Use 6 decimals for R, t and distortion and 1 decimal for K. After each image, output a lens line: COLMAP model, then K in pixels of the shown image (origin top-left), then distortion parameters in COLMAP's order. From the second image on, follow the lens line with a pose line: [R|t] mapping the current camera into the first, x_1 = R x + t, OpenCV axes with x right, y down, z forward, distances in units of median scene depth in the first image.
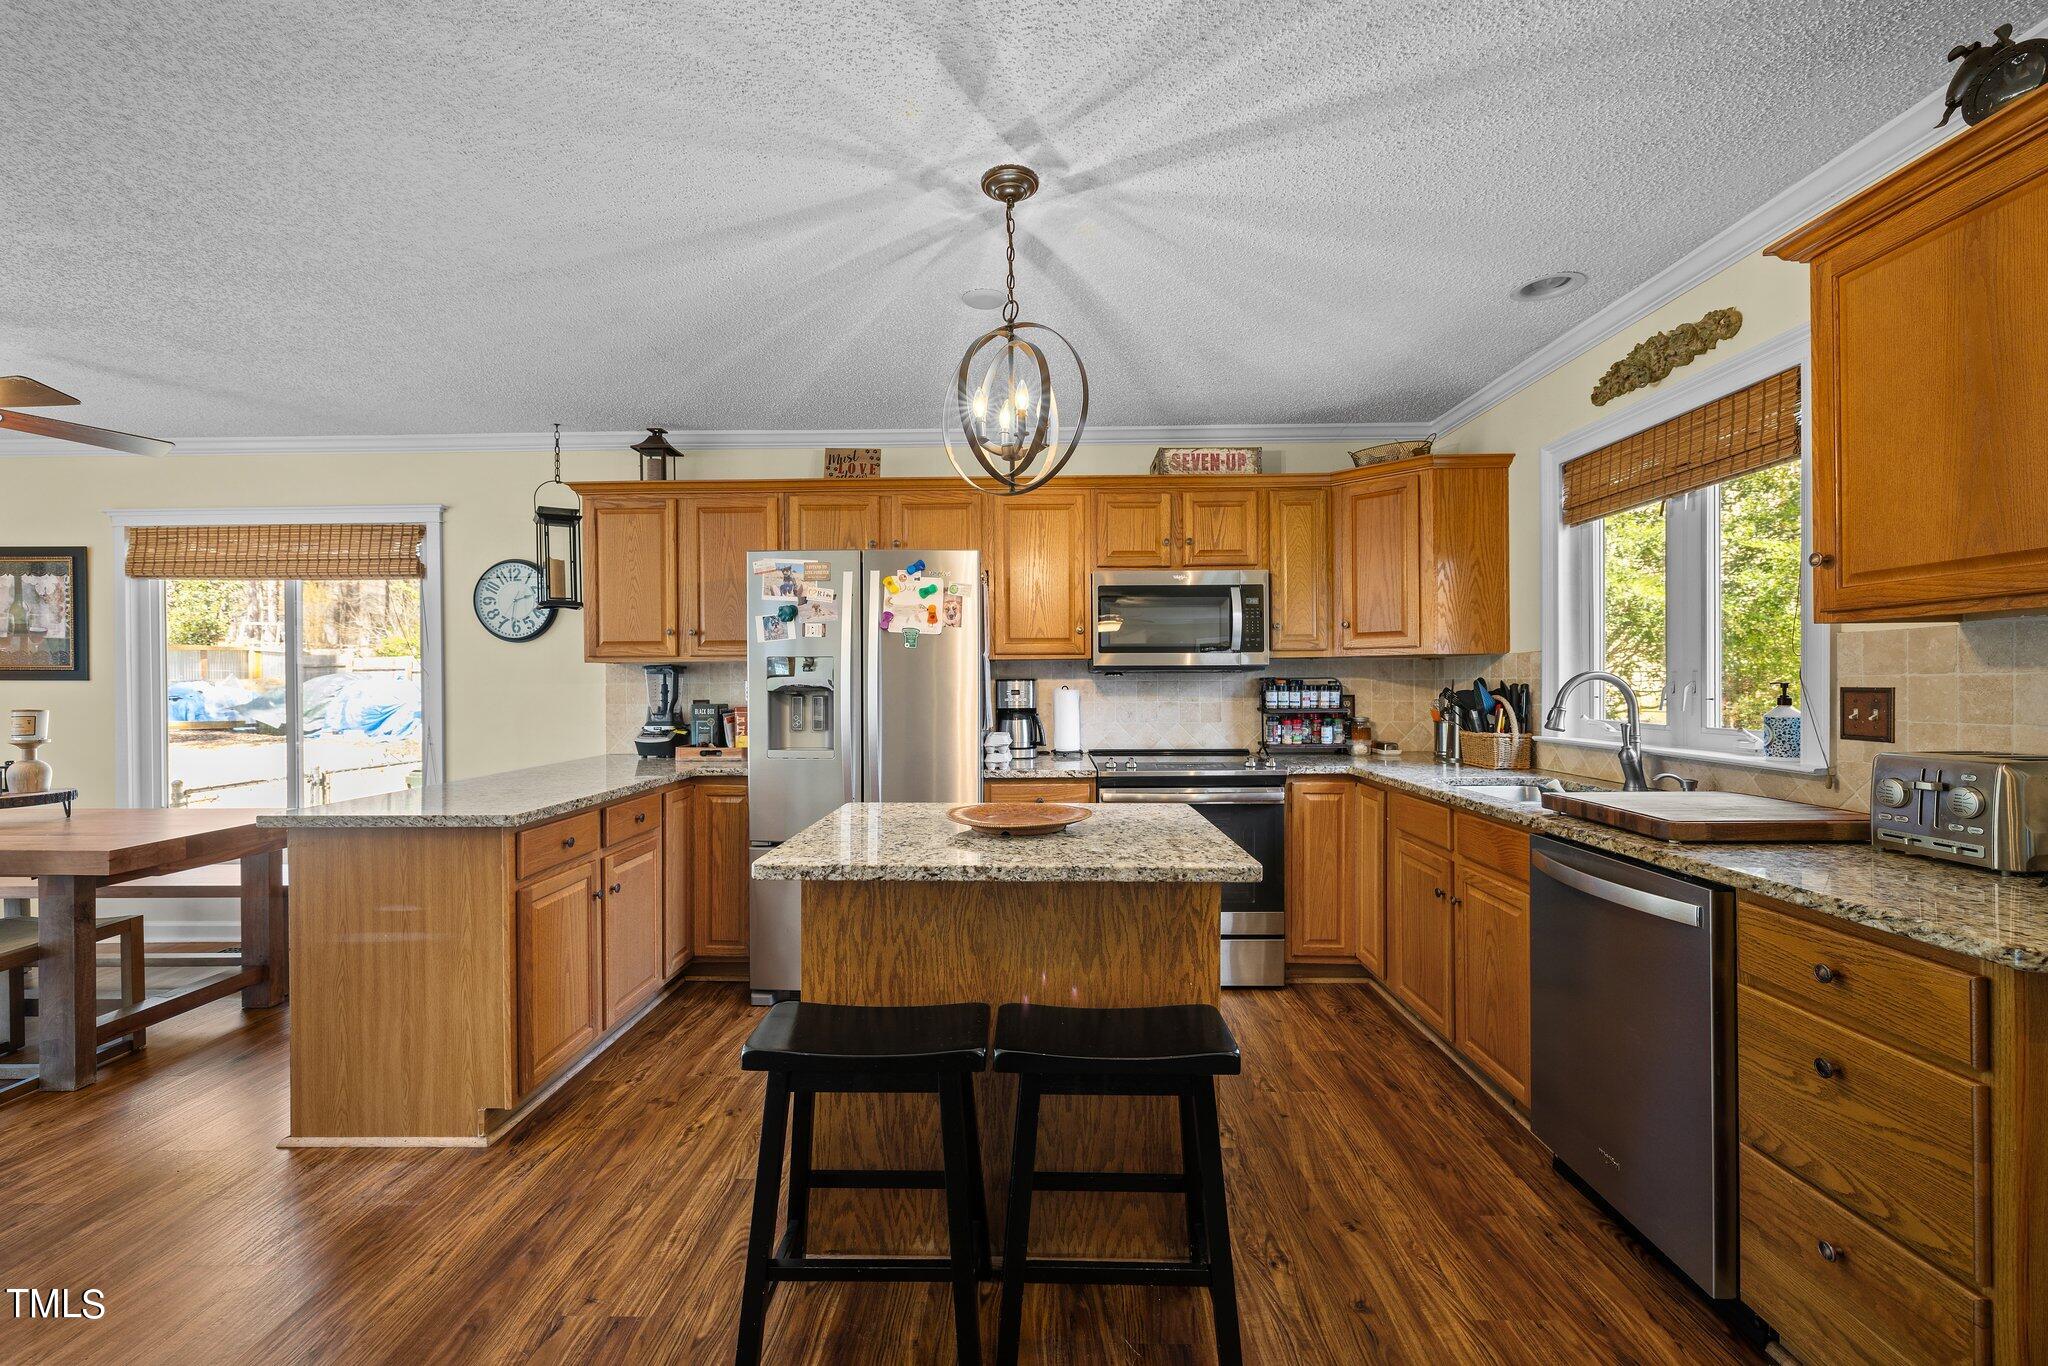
lens RADIAL K [[857.3, 0, 1024.0], [0, 857.3, 683.0], [0, 0, 1]] dist [-0.001165, 0.000446]
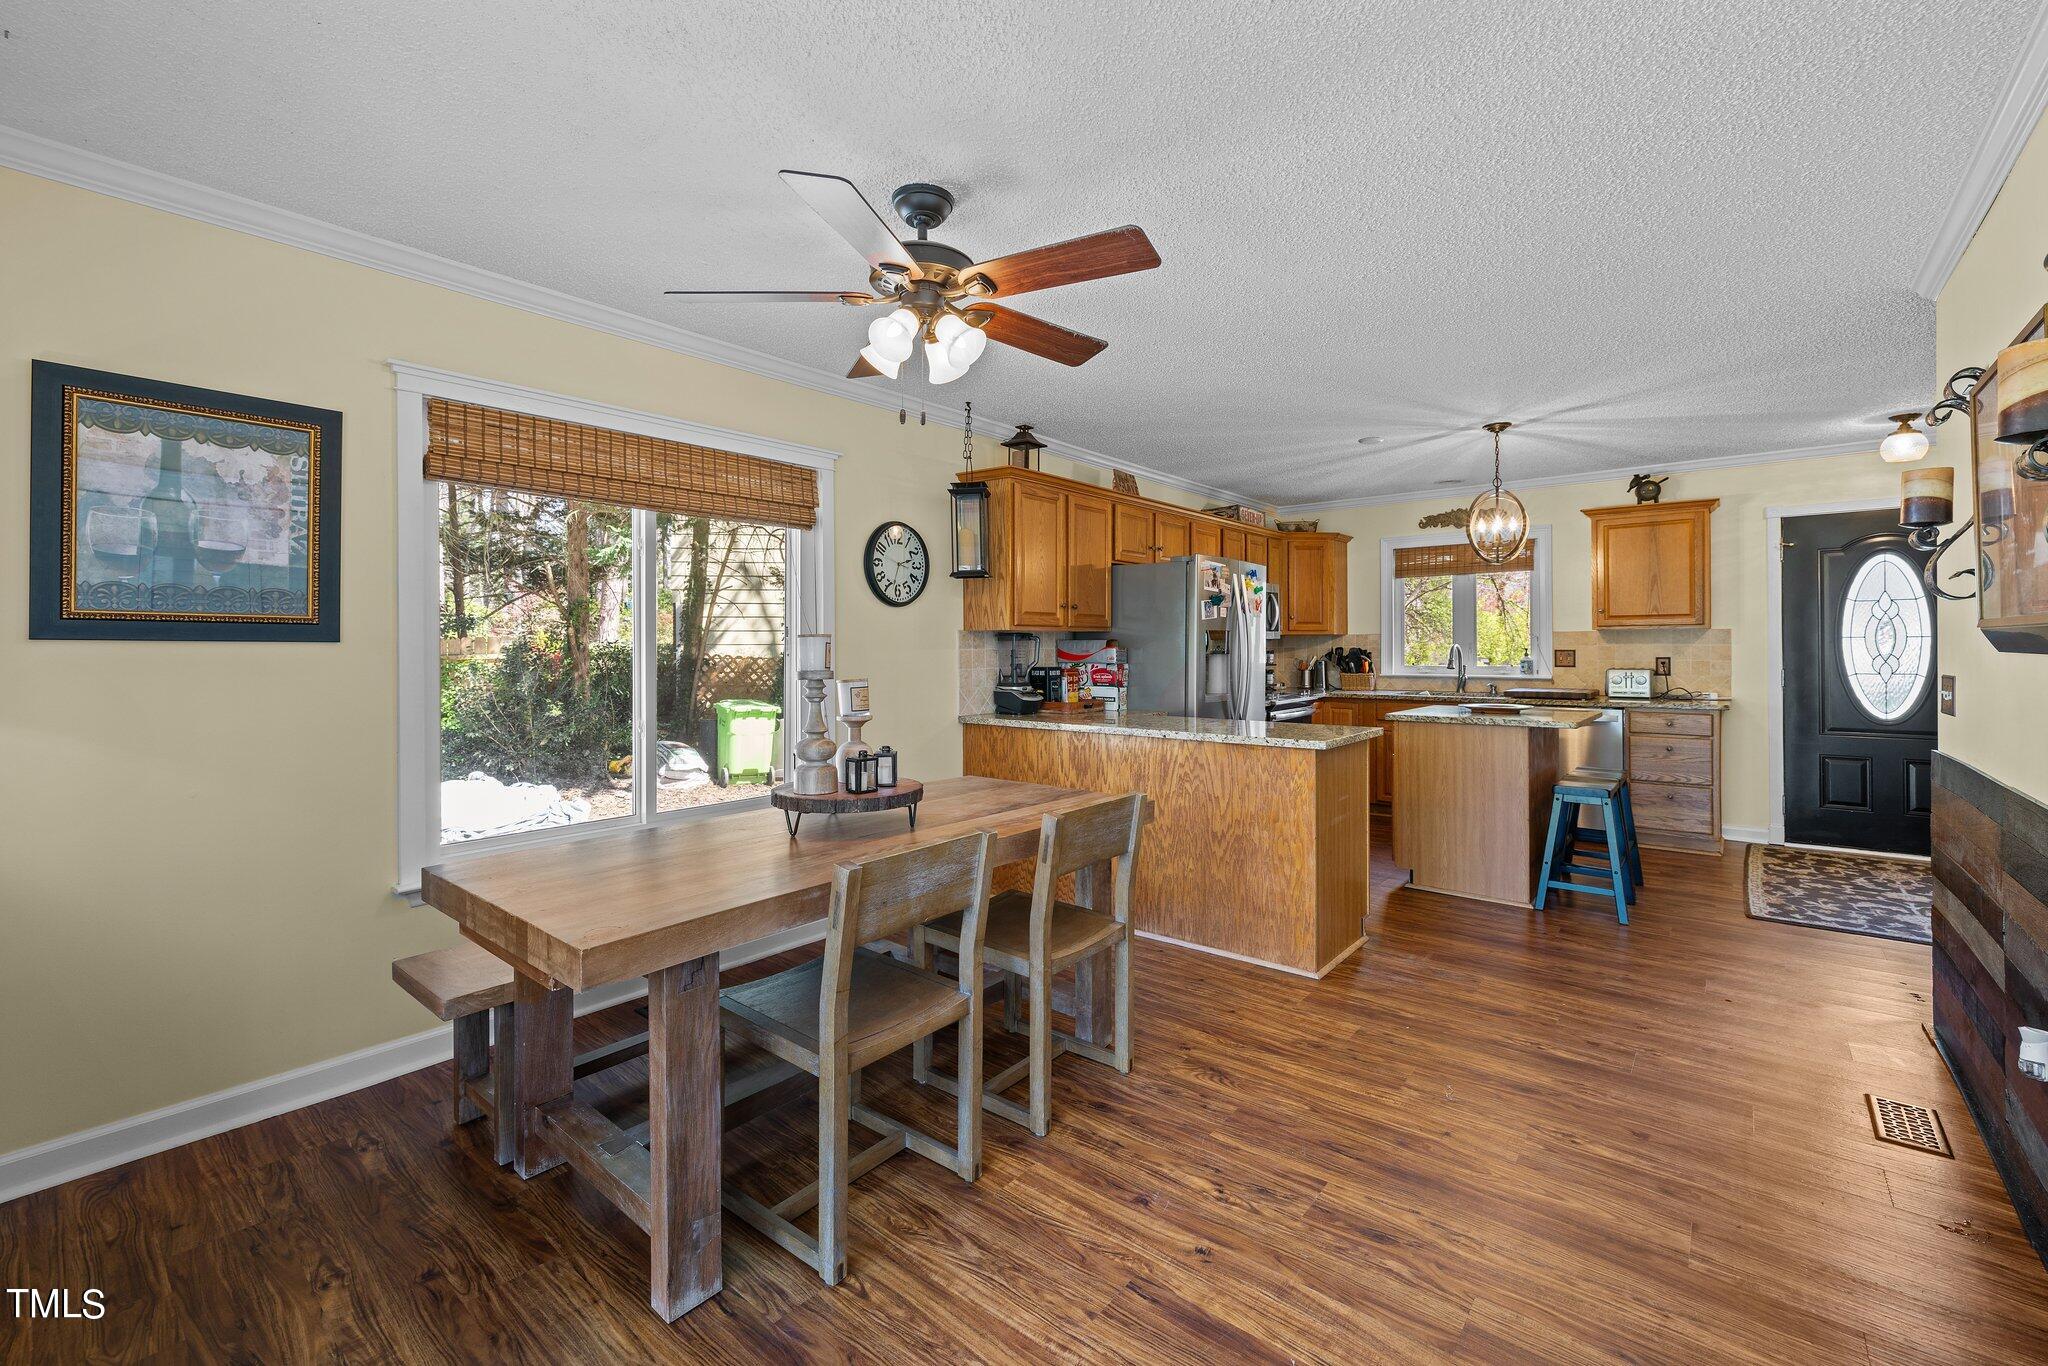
lens RADIAL K [[865.5, 0, 1015.4], [0, 865.5, 644.7], [0, 0, 1]] dist [0.002916, 0.000351]
pose [[0.626146, 0.005505, 0.779686, -1.426207], [0.002410, 0.999957, -0.008996, 0.005387], [-0.779702, 0.007512, 0.626106, 0.312388]]
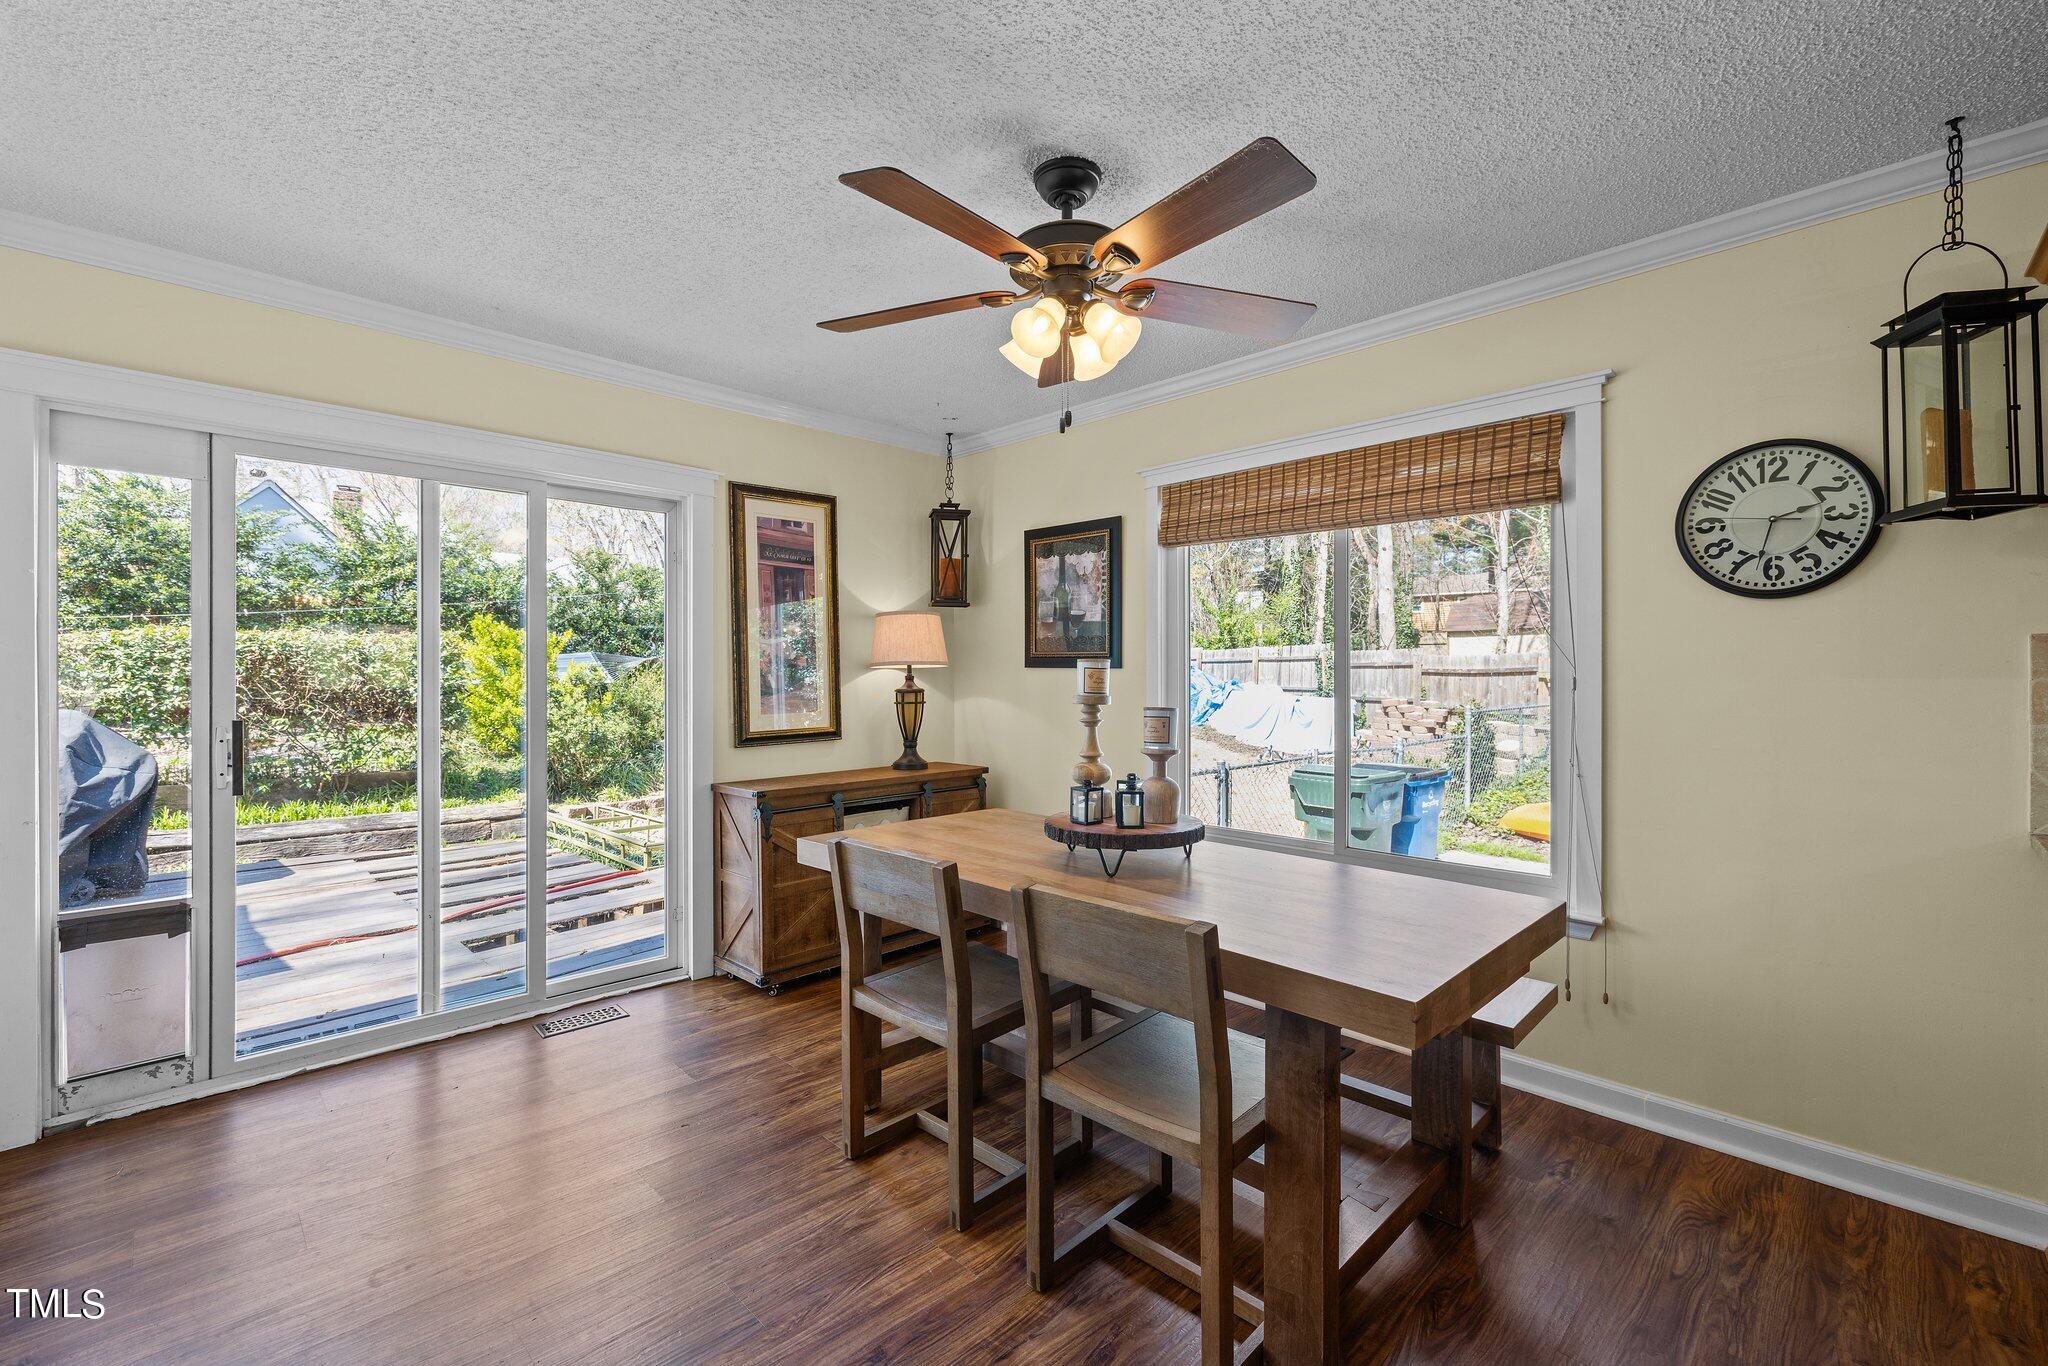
lens RADIAL K [[866.3, 0, 1018.6], [0, 866.3, 677.4], [0, 0, 1]] dist [-0.001716, -0.000164]
pose [[0.714114, 0.009761, -0.699962, -0.616561], [-0.007456, 0.999952, 0.006338, 0.001697], [0.699990, 0.000693, 0.714152, 0.329819]]
